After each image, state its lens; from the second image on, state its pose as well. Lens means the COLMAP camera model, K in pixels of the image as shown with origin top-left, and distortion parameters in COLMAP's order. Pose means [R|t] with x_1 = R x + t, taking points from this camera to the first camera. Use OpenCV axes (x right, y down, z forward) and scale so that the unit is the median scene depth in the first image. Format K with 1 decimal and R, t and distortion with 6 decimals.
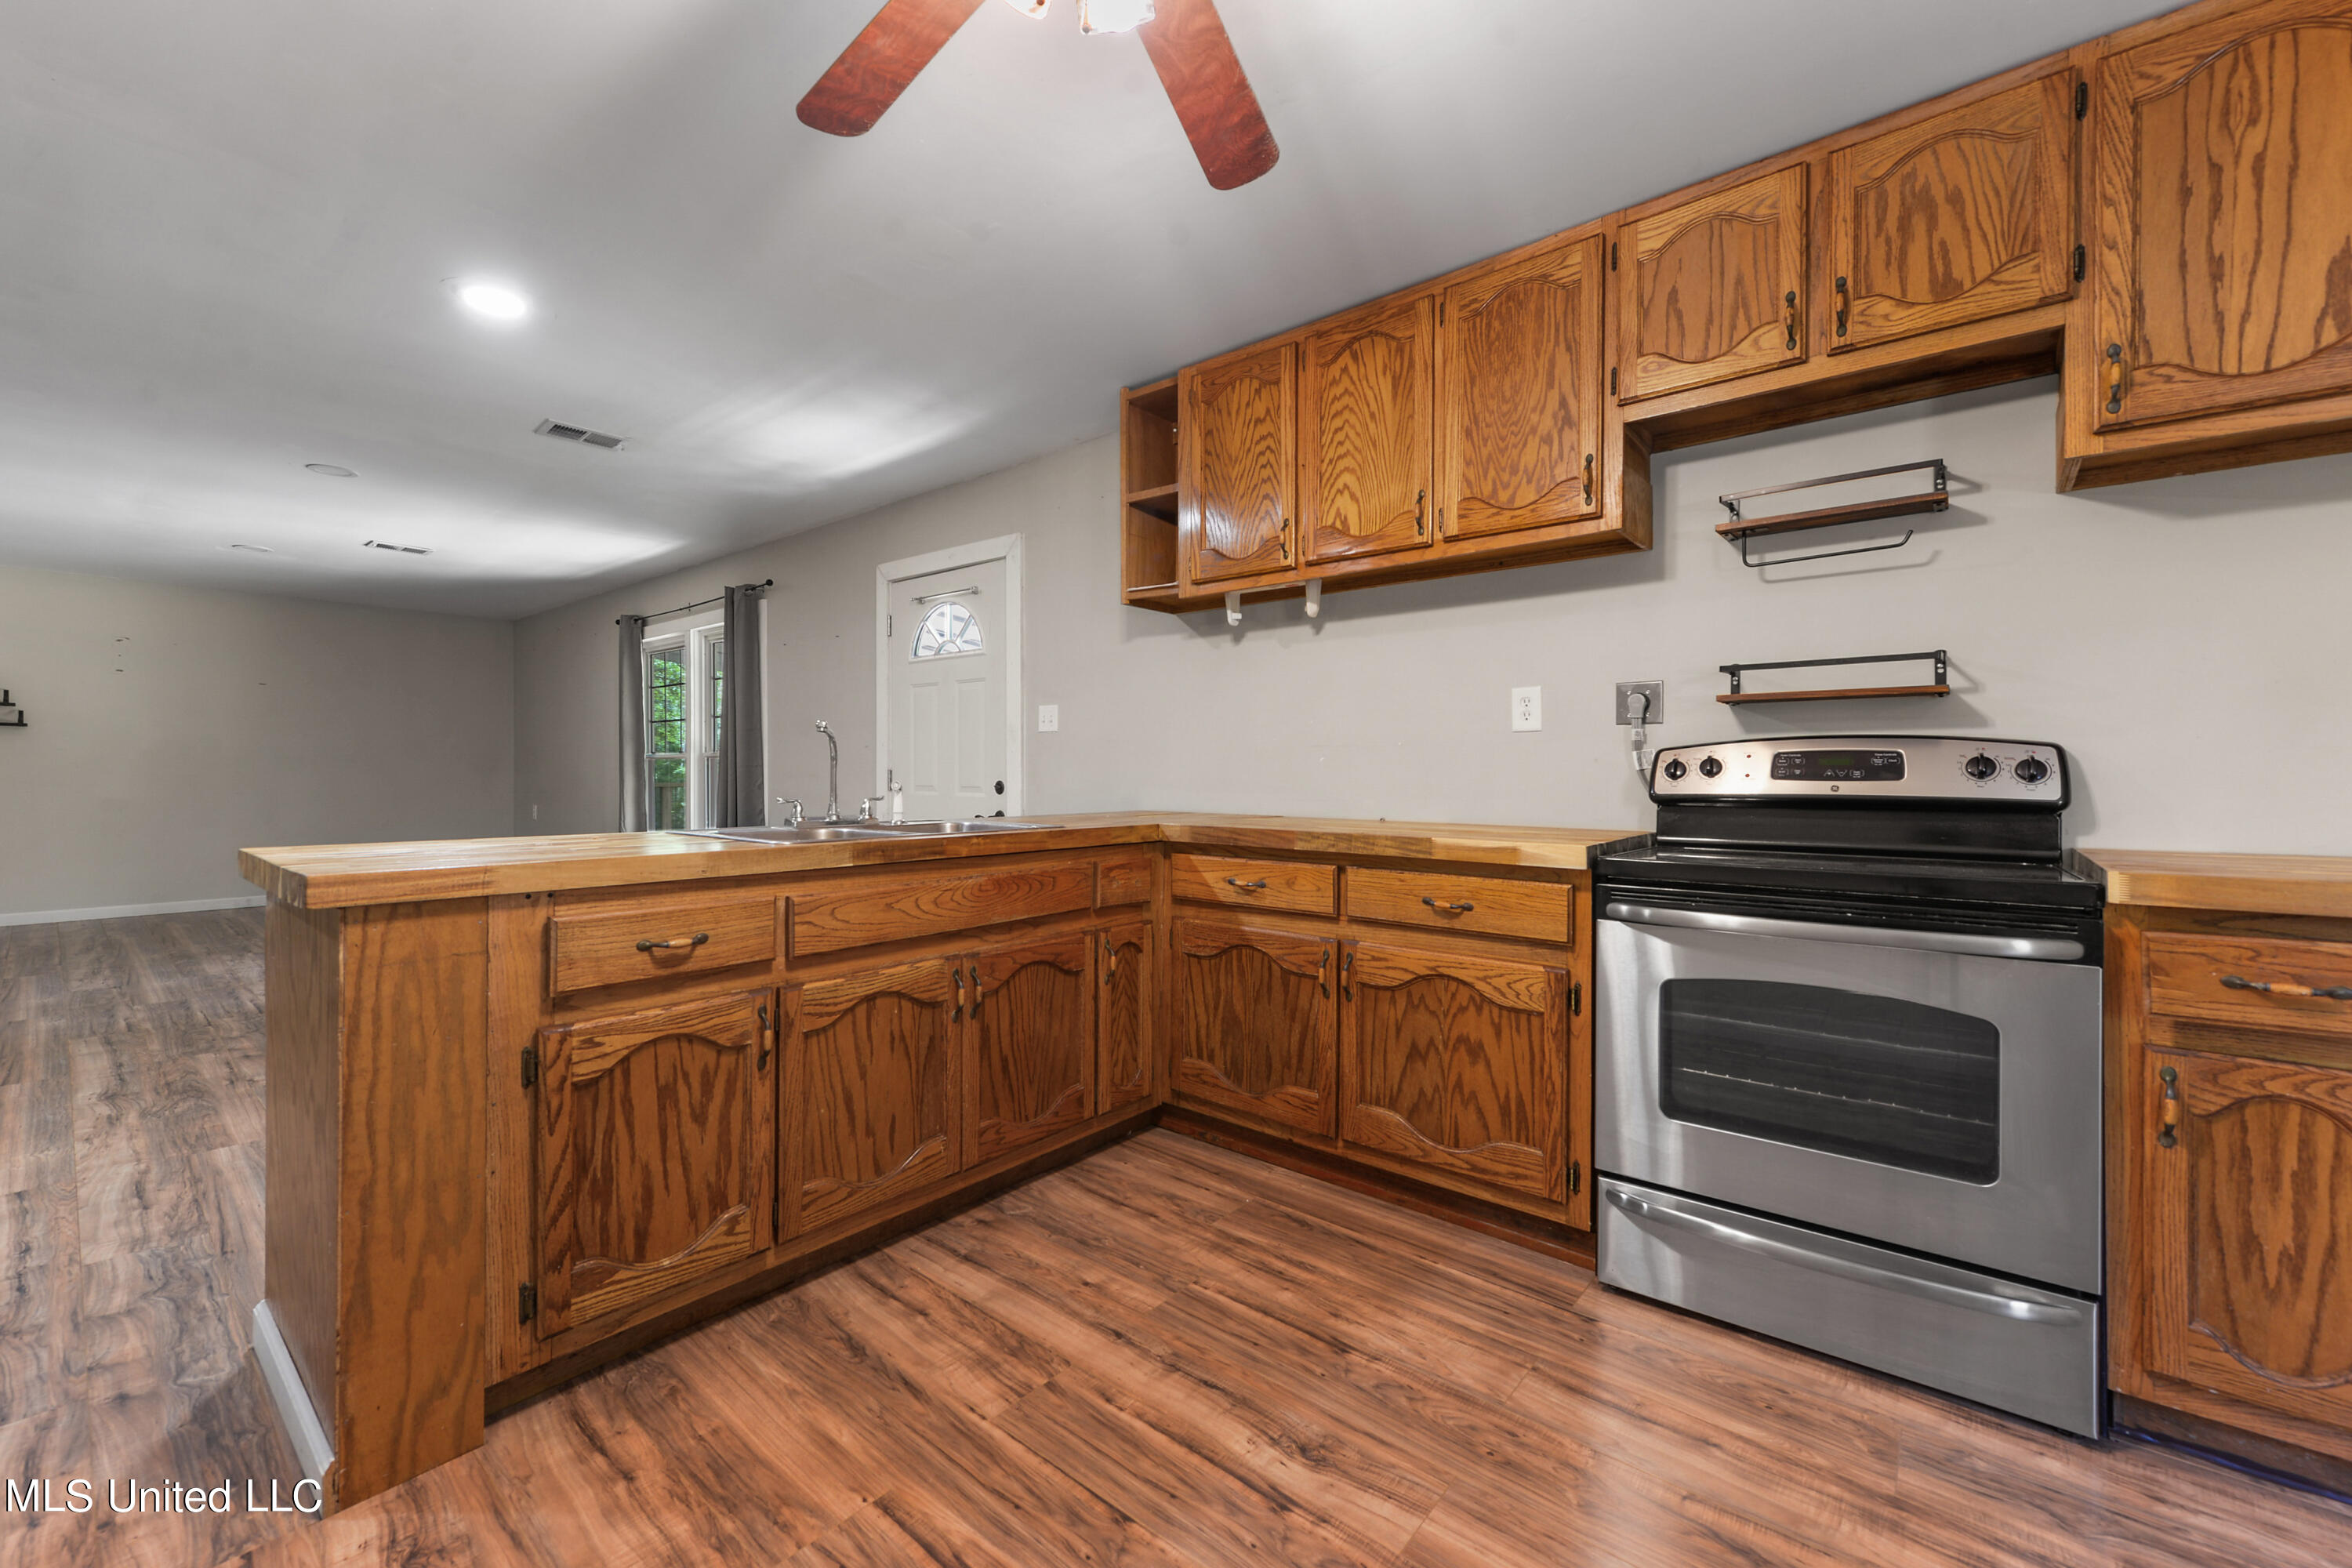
lens RADIAL K [[927.4, 0, 1178.2], [0, 927.4, 778.3], [0, 0, 1]] dist [0.008635, -0.000060]
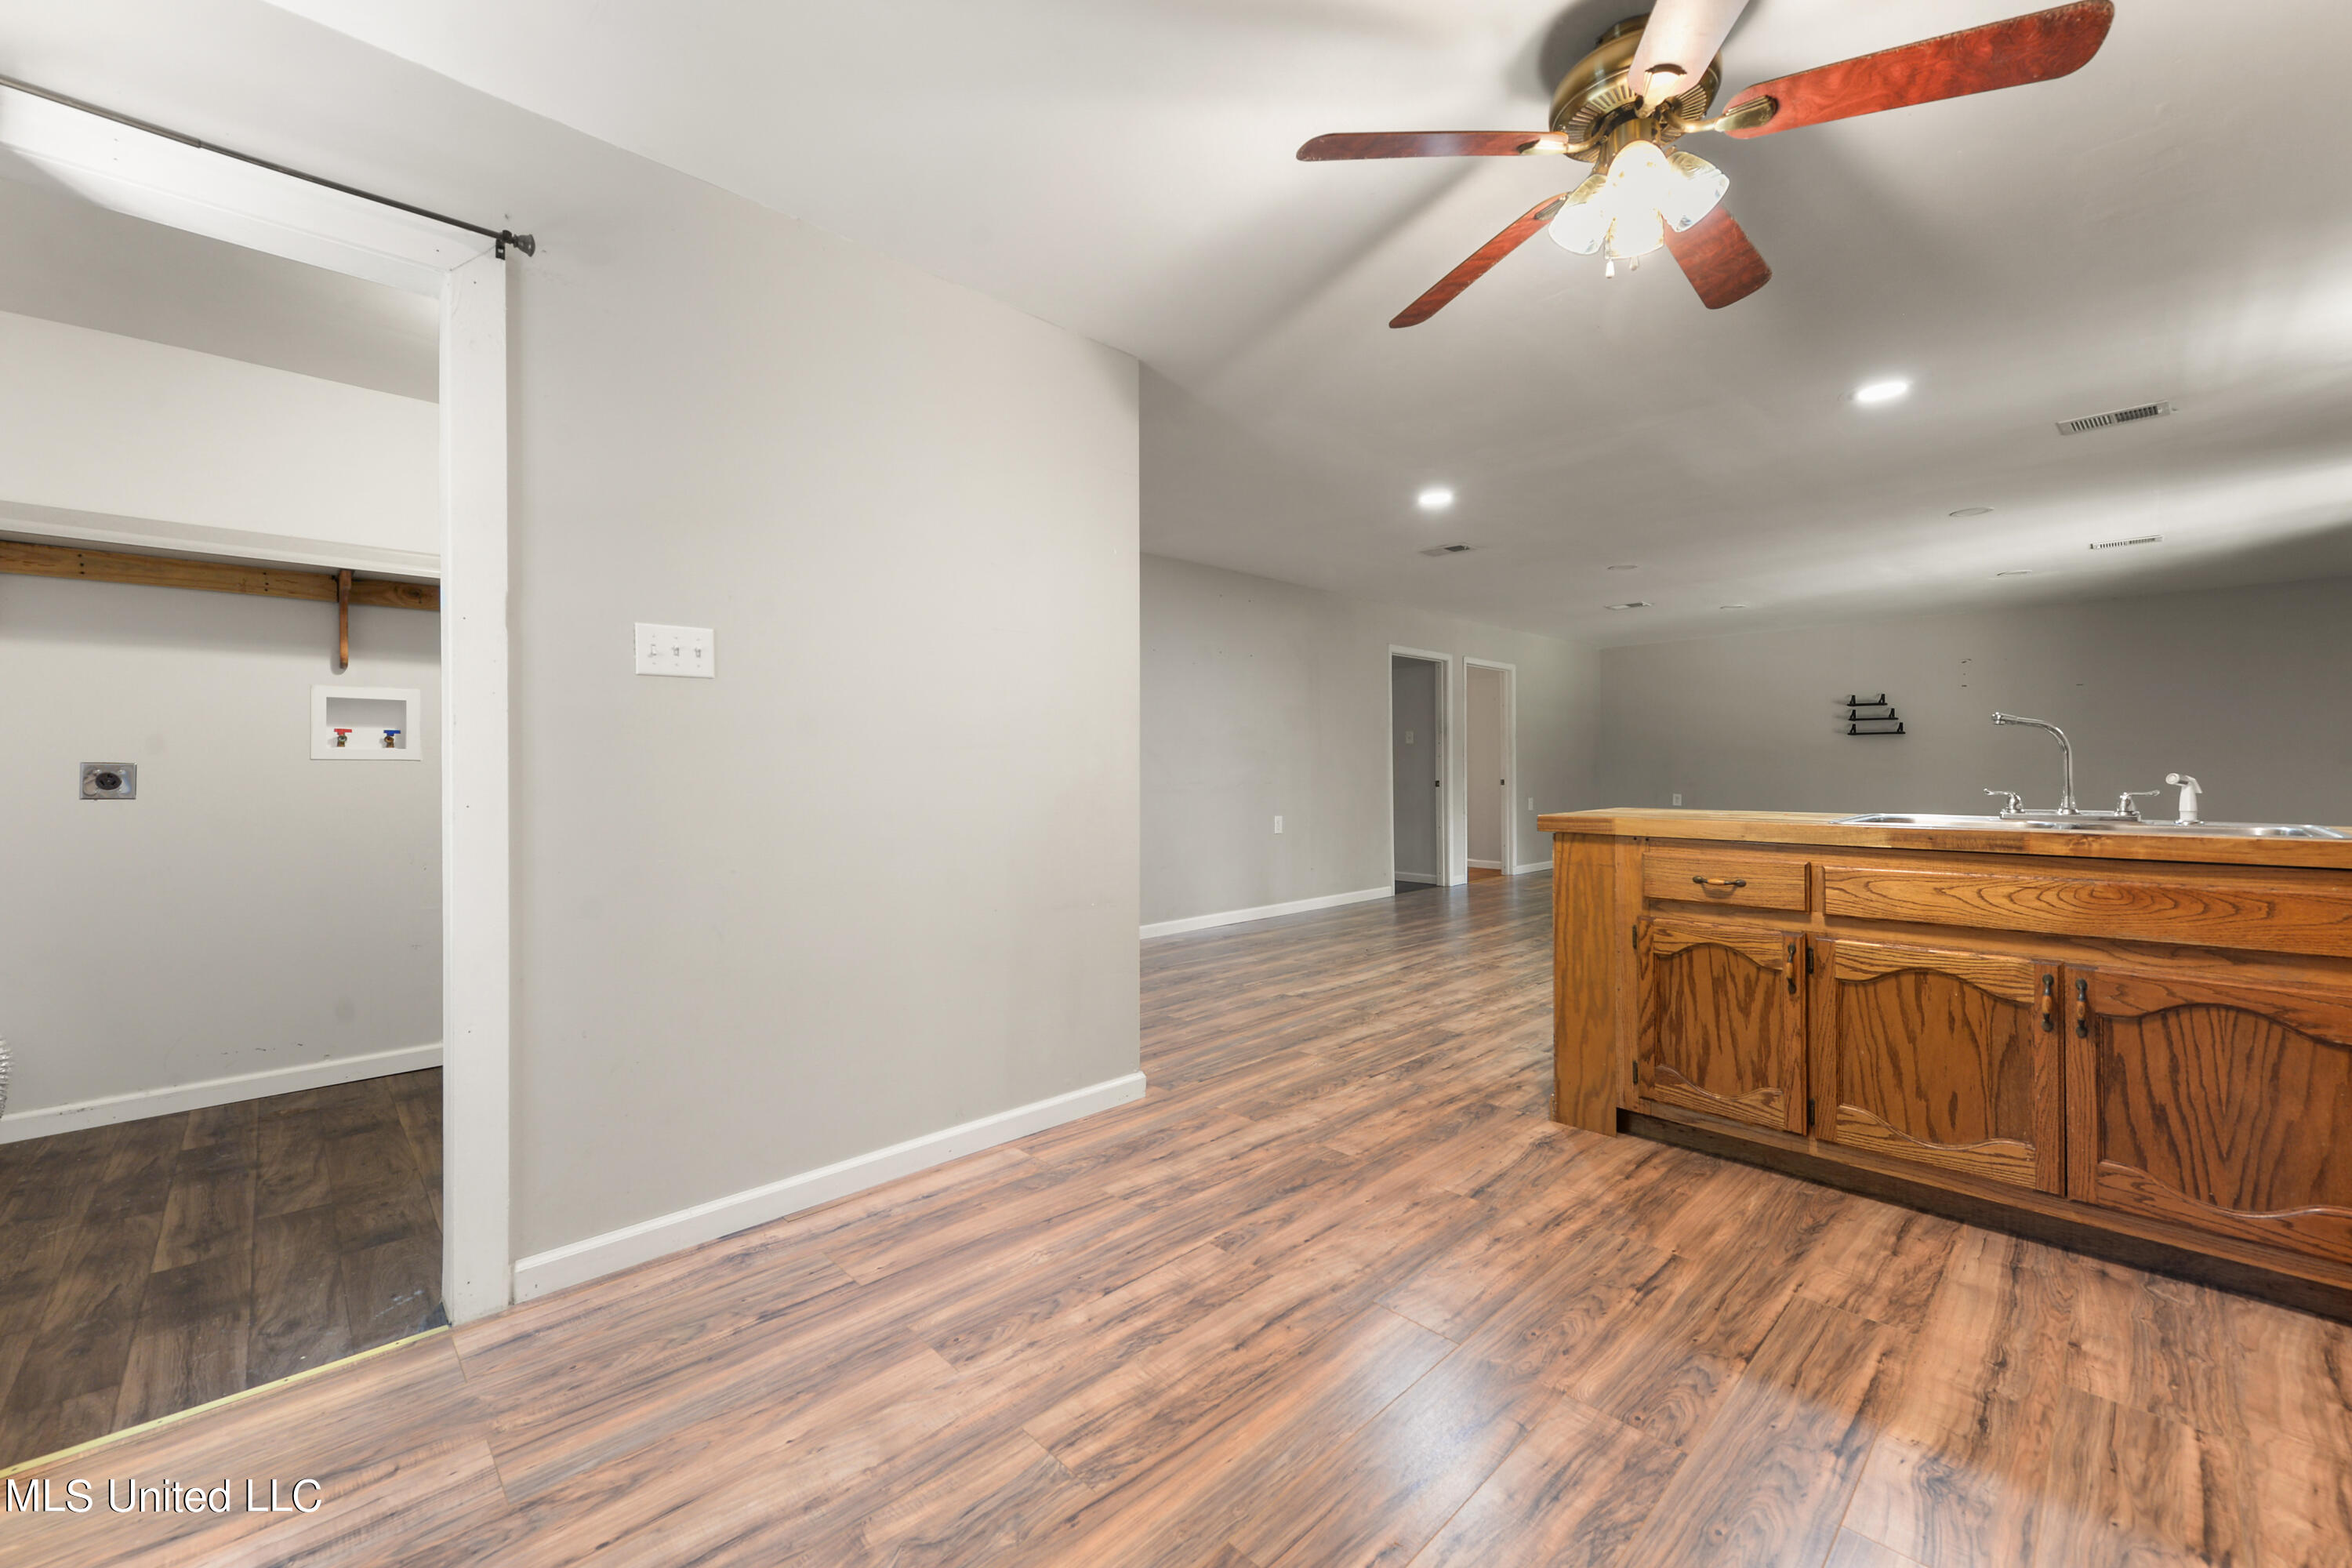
lens RADIAL K [[927.4, 0, 1198.2], [0, 927.4, 773.2], [0, 0, 1]] dist [0.008635, -0.000060]
pose [[-0.060685, 0.001744, -0.998155, 0.932587], [-0.000799, 0.999998, 0.001796, 0.002627], [0.998157, 0.000907, -0.060683, 0.253581]]
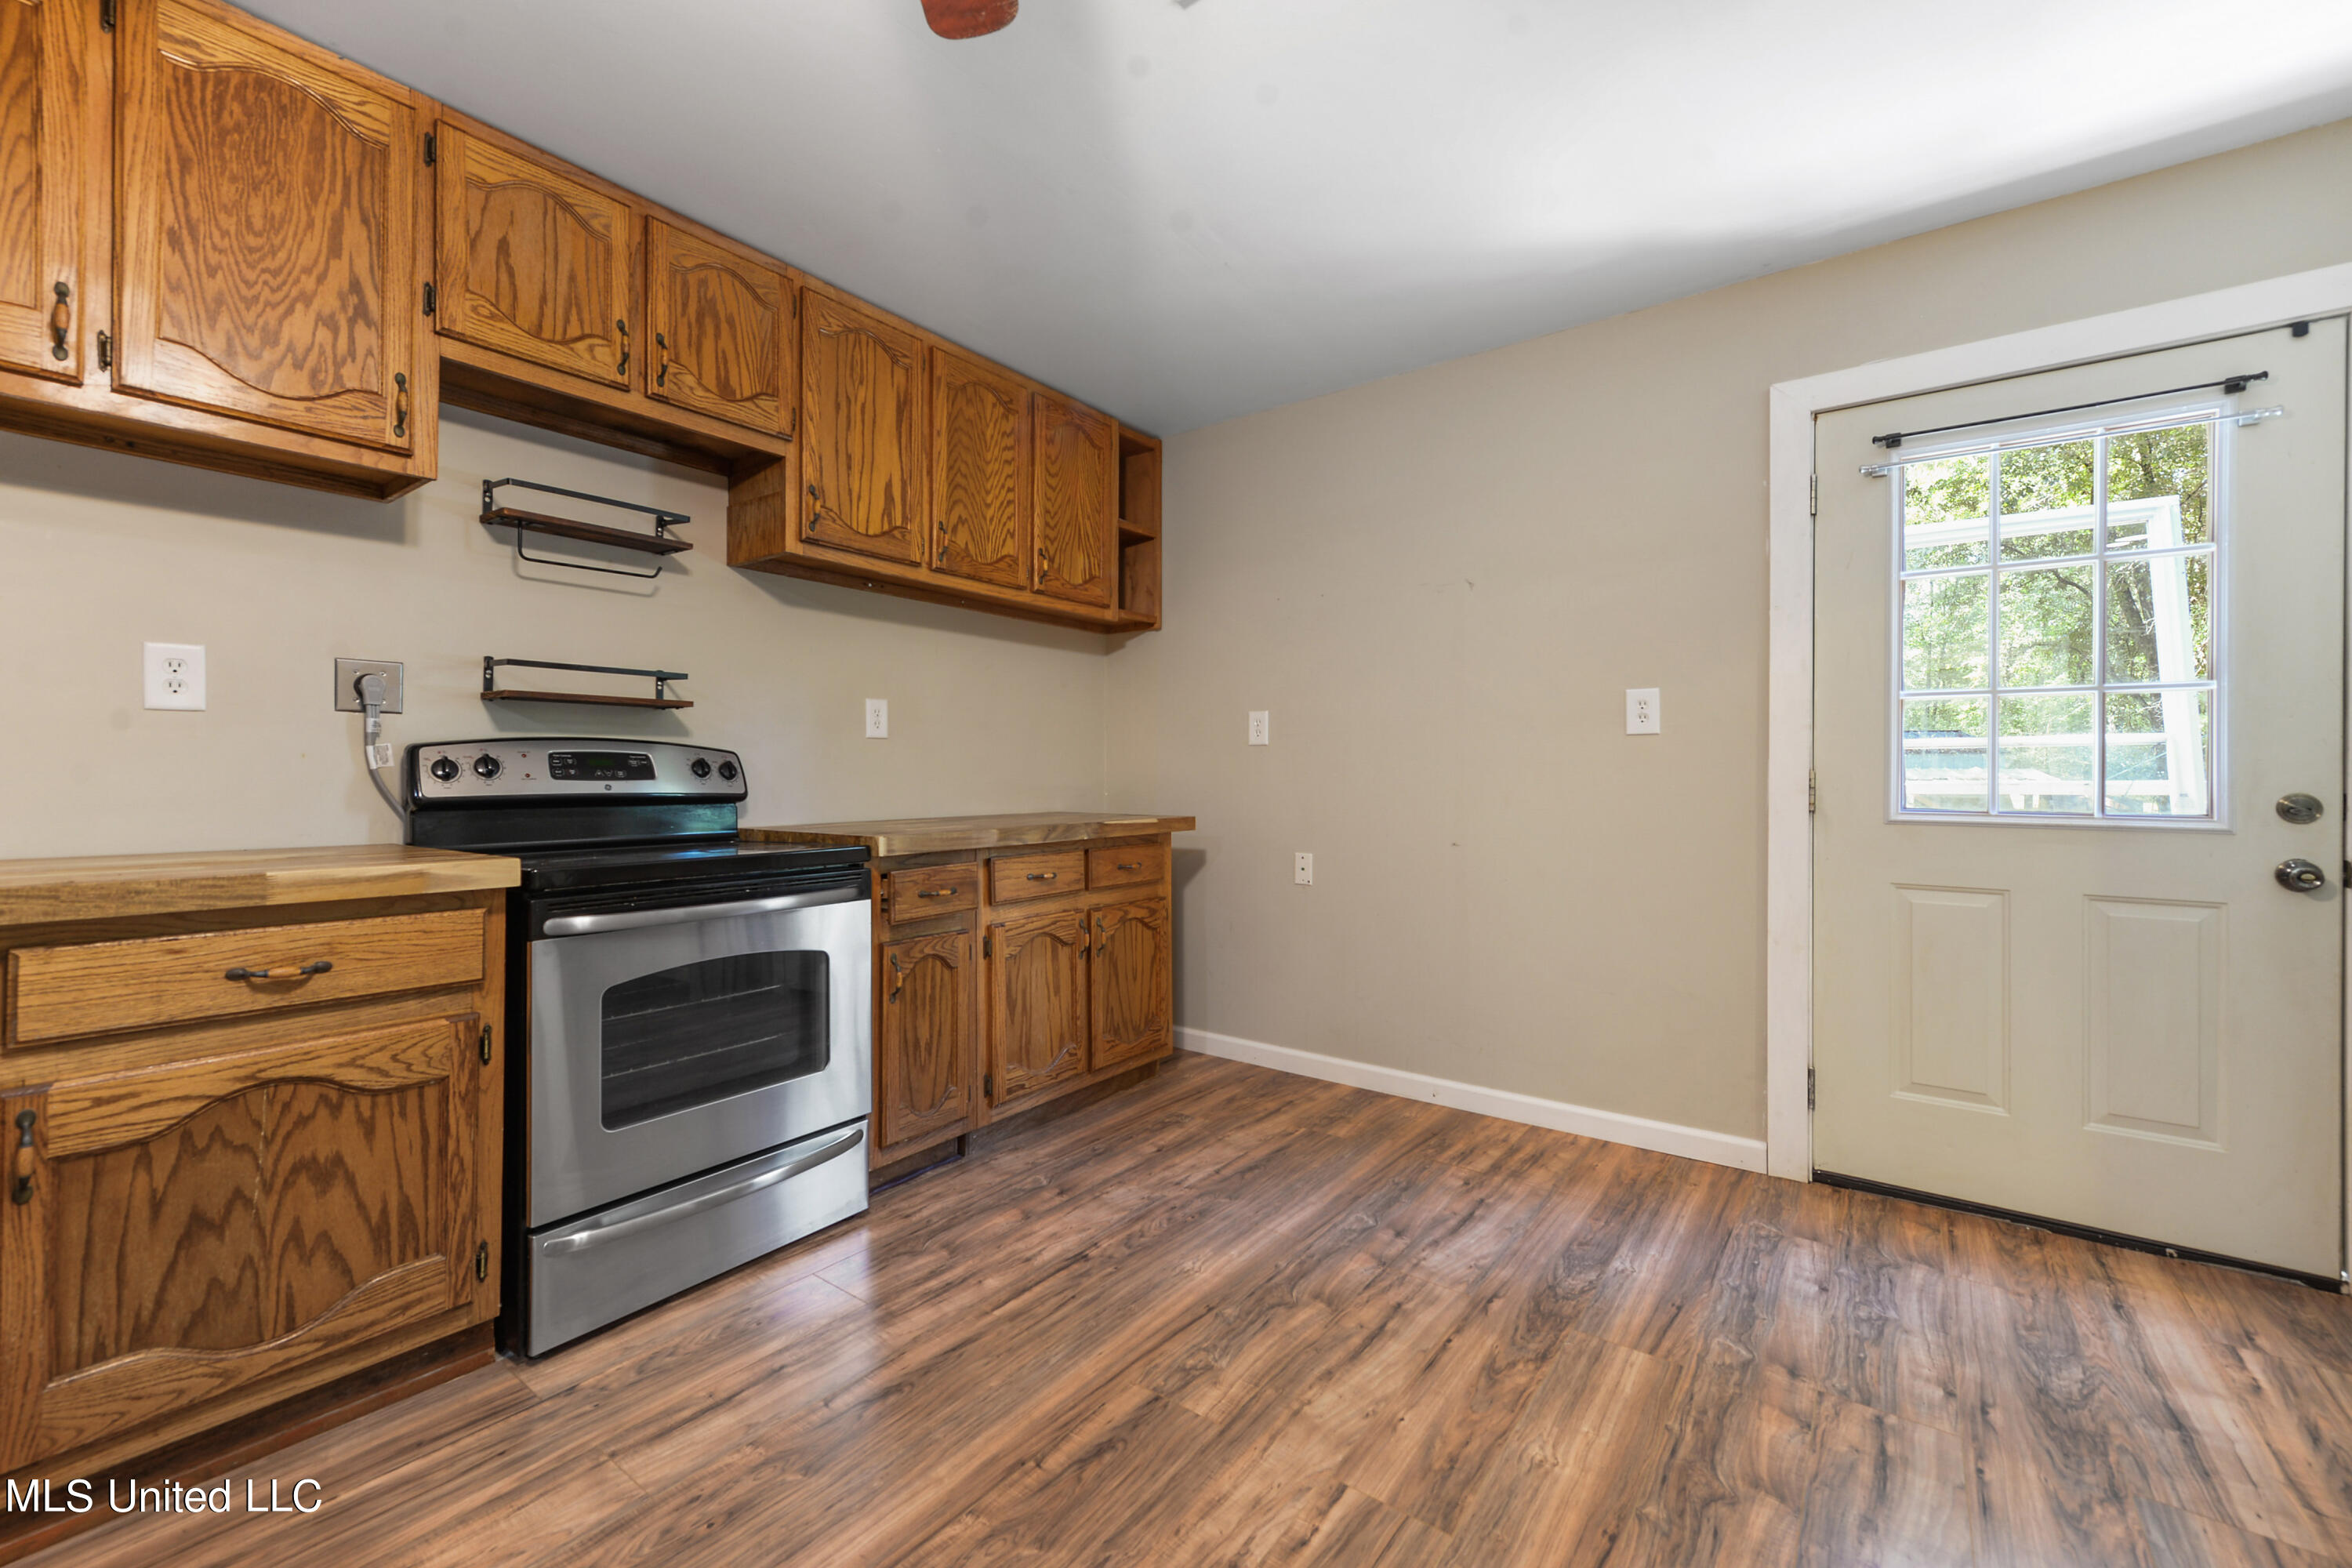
lens RADIAL K [[927.4, 0, 1156.6], [0, 927.4, 769.5], [0, 0, 1]] dist [0.008635, -0.000060]
pose [[-0.013861, 0.003379, 0.999898, -0.396336], [0.002516, 0.999991, -0.003344, -0.004773], [-0.999901, 0.002469, -0.013870, 0.392071]]
